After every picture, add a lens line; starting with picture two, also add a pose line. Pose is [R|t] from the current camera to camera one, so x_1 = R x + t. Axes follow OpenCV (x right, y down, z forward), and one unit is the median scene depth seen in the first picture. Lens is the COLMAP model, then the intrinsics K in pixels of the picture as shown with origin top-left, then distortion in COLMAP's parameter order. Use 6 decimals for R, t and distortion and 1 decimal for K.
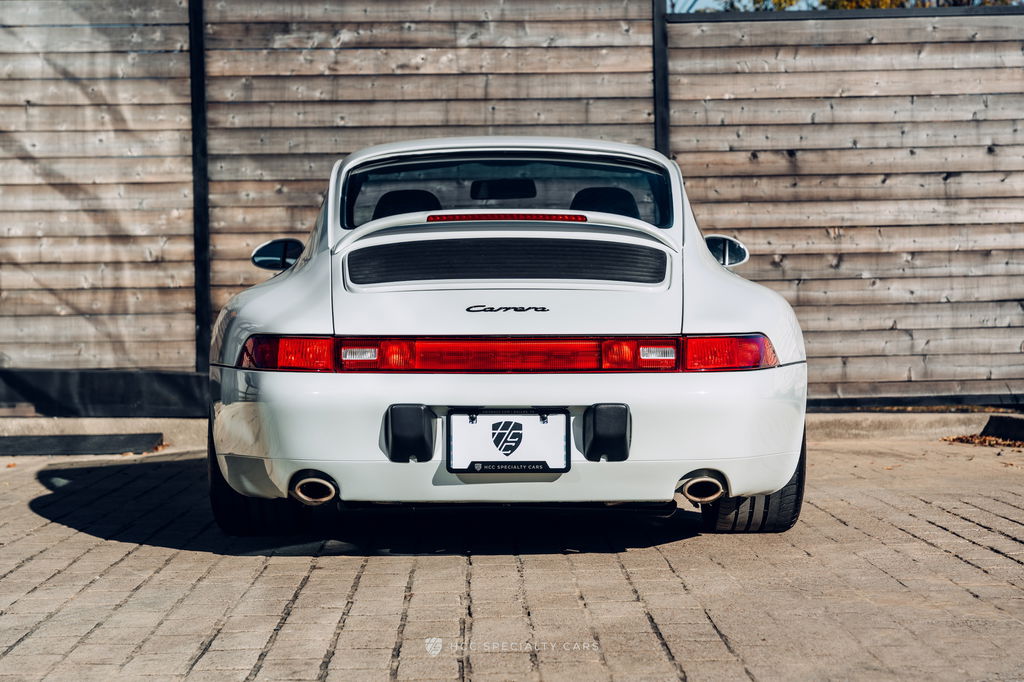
lens RADIAL K [[1953.4, 0, 503.6], [0, 1953.4, 339.7], [0, 0, 1]] dist [0.057477, 0.266489]
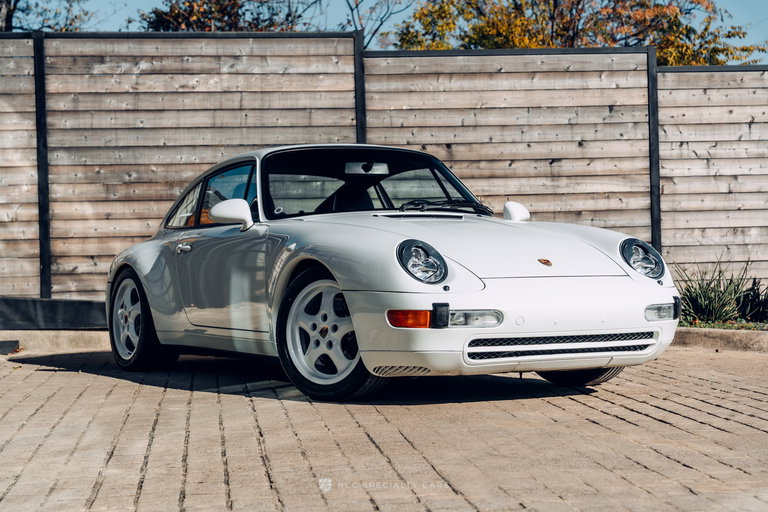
lens RADIAL K [[1532.6, 0, 361.9], [0, 1532.6, 255.6], [0, 0, 1]] dist [0.051031, 0.373297]
pose [[0.996129, -0.007108, 0.087616, -0.020156], [0.008138, 0.999902, -0.011410, 0.000159], [-0.087527, 0.012079, 0.996089, -0.146875]]
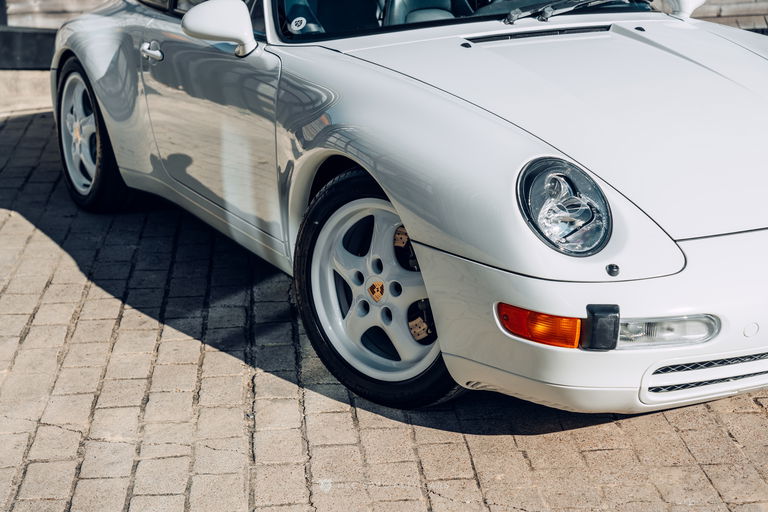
lens RADIAL K [[1497.6, 0, 384.0], [0, 1497.6, 256.0], [0, 0, 1]] dist [0.053274, 0.310861]
pose [[0.997543, -0.024059, 0.065801, -0.001166], [0.005707, 0.963976, 0.265929, -0.077870], [-0.069828, -0.264900, 0.961744, 0.159553]]
